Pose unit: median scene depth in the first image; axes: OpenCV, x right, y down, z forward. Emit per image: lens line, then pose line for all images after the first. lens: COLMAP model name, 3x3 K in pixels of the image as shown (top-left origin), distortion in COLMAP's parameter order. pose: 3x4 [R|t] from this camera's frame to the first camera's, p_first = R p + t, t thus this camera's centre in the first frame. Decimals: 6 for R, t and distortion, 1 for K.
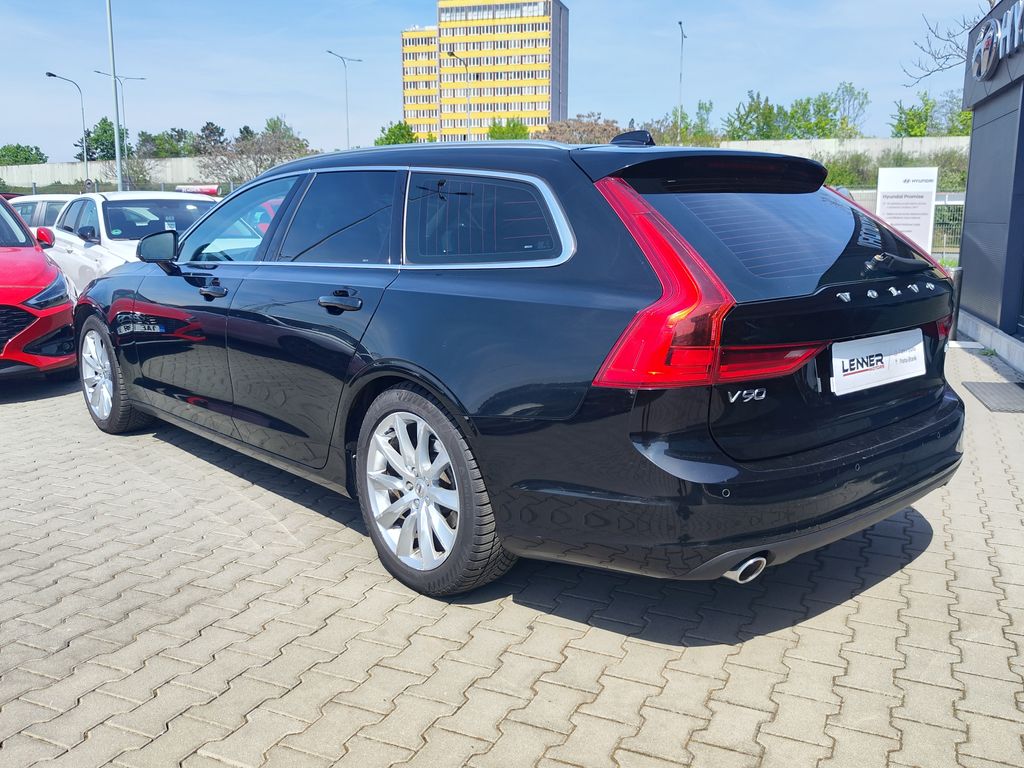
lens RADIAL K [[969.2, 0, 502.7], [0, 969.2, 380.1], [0, 0, 1]] dist [0.002577, 0.000000]
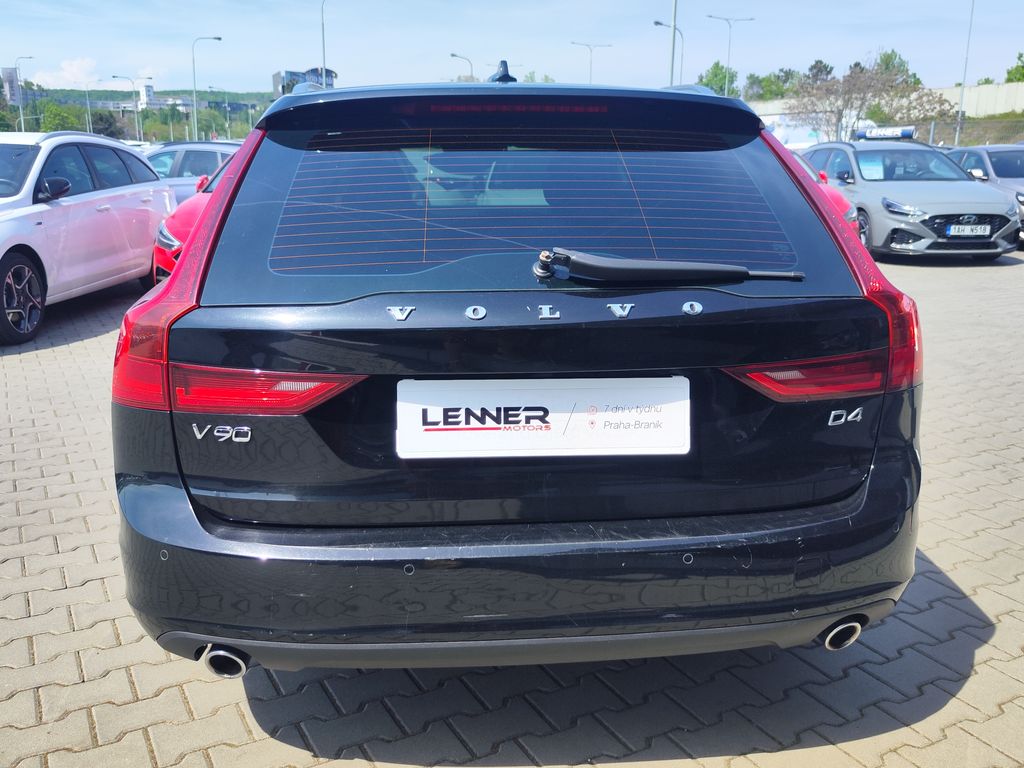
lens RADIAL K [[969.2, 0, 514.9], [0, 969.2, 393.5], [0, 0, 1]] dist [0.002577, 0.000000]
pose [[0.776354, 0.150648, -0.612029, 0.098350], [-0.107229, 0.988430, 0.107277, -0.013123], [0.621109, -0.017658, 0.783525, 0.065085]]
